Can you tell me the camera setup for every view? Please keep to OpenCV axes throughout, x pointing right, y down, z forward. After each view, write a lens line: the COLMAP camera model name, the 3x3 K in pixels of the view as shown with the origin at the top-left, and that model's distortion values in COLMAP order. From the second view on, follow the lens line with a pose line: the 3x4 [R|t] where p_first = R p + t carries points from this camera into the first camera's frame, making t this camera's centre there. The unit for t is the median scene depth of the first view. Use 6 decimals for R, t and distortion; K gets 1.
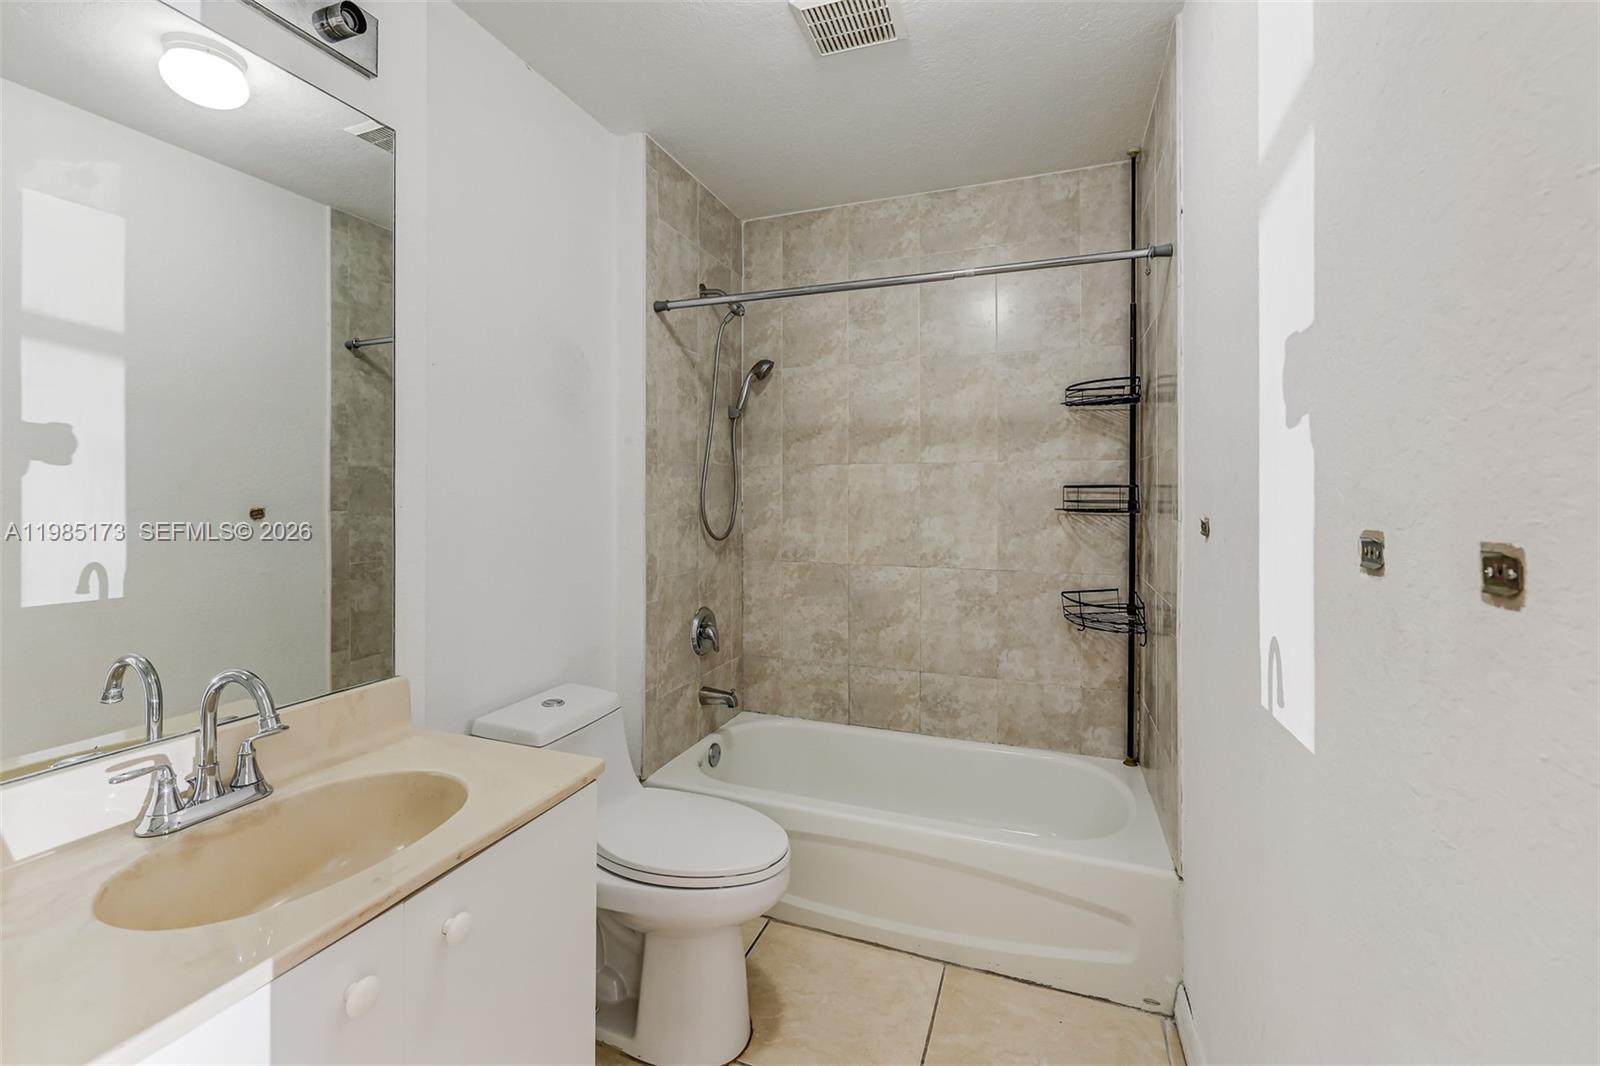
lens RADIAL K [[710.0, 0, 798.0], [0, 710.0, 499.0], [0, 0, 1]] dist [-0.001352, -0.000087]
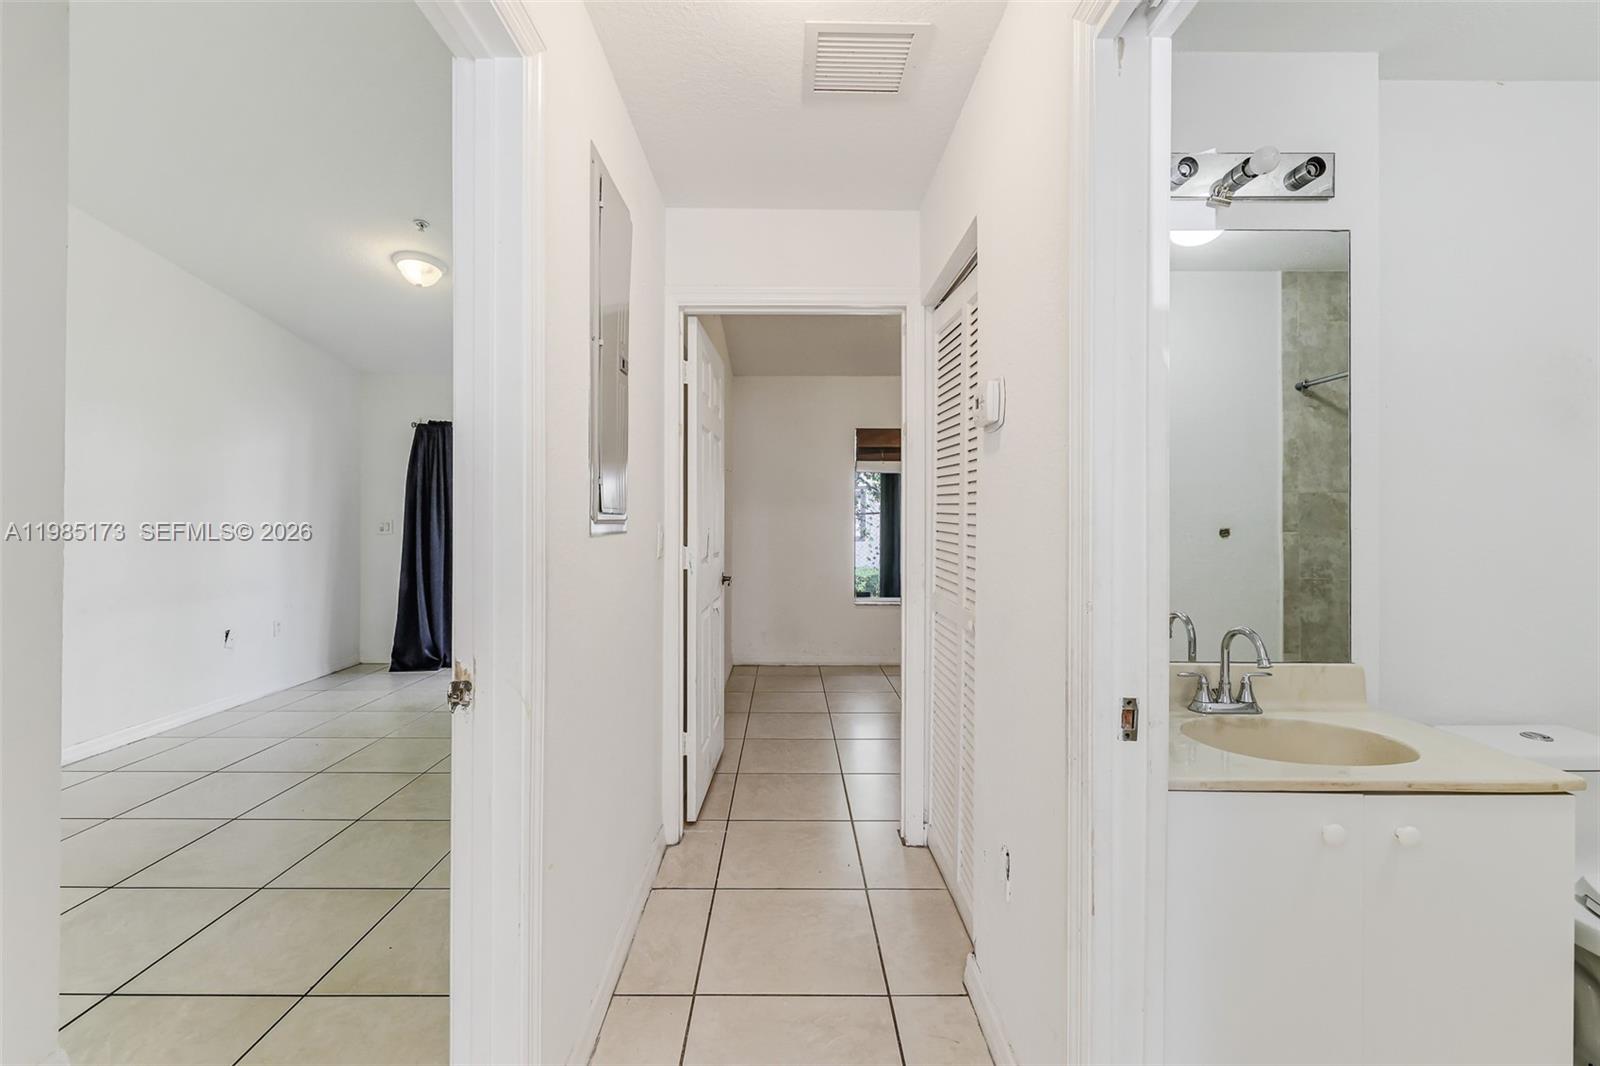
lens RADIAL K [[668.3, 0, 784.8], [0, 668.3, 512.8], [0, 0, 1]] dist [-0.002414, -0.000459]
pose [[0.353124, -0.005591, -0.935560, 0.078930], [-0.005625, 0.999951, -0.008099, -0.000943], [0.935560, 0.008123, 0.353075, -0.152606]]
